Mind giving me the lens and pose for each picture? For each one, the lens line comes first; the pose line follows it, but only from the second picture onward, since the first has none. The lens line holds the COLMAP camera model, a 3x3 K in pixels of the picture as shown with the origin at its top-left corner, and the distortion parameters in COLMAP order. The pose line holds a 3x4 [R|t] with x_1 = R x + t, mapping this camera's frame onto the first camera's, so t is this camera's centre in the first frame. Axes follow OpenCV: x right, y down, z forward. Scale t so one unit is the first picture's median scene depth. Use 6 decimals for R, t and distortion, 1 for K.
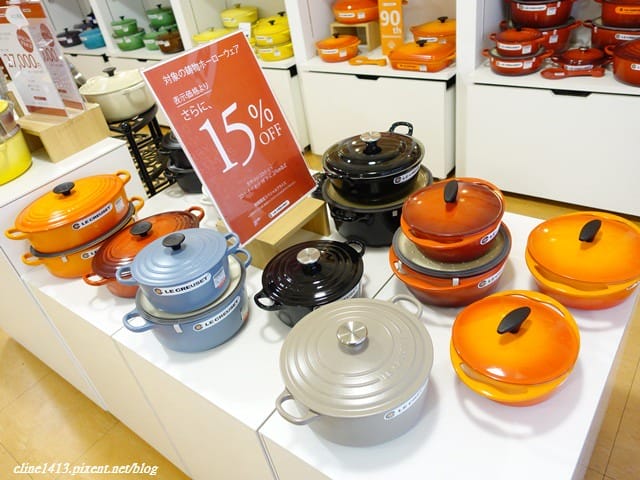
lens RADIAL K [[495.7, 0, 322.7], [0, 495.7, 238.2], [0, 0, 1]] dist [0.003792, -0.001653]
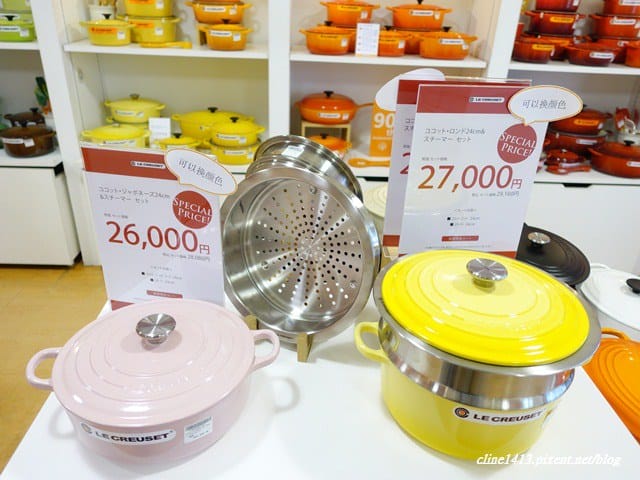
lens RADIAL K [[495.7, 0, 322.7], [0, 495.7, 238.2], [0, 0, 1]] dist [0.003792, -0.001653]
pose [[0.764451, -0.115400, 0.634269, -0.578246], [0.228366, 0.968527, -0.099022, -0.143692], [-0.602879, 0.220543, 0.766745, 0.359469]]
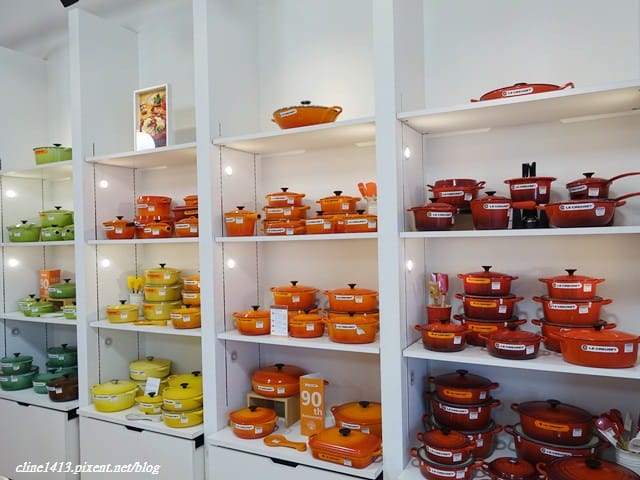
lens RADIAL K [[495.7, 0, 322.7], [0, 495.7, 238.2], [0, 0, 1]] dist [0.003792, -0.001653]
pose [[0.979618, 0.128222, 0.154621, -0.029763], [-0.013672, 0.810536, -0.585529, -0.126976], [-0.200404, 0.571480, 0.795769, 0.050027]]
